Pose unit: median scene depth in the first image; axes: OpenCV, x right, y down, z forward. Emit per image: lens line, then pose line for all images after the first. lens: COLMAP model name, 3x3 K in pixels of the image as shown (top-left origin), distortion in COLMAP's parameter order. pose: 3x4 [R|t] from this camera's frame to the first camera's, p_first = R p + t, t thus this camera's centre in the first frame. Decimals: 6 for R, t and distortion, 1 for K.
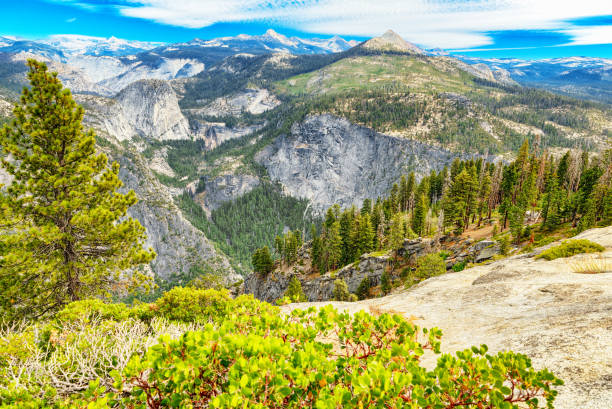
lens RADIAL K [[411.0, 0, 306.7], [0, 411.0, 204.7], [0, 0, 1]] dist [-0.002645, -0.012461]
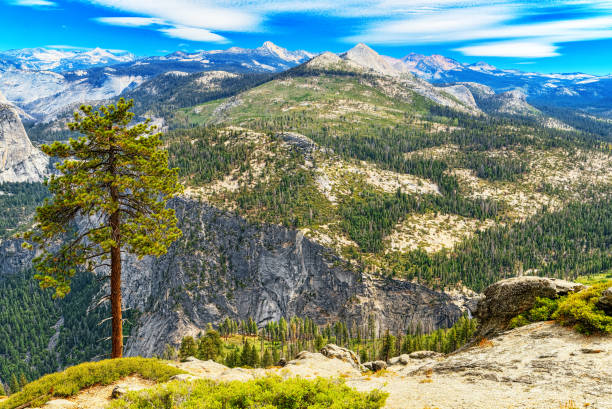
lens RADIAL K [[494.9, 0, 312.8], [0, 494.9, 199.3], [0, 0, 1]] dist [0.102341, -0.064701]
pose [[0.998133, 0.016260, -0.058870, 0.279511], [-0.021867, 0.995152, -0.095888, -0.048577], [0.057026, 0.096996, 0.993650, 0.101155]]
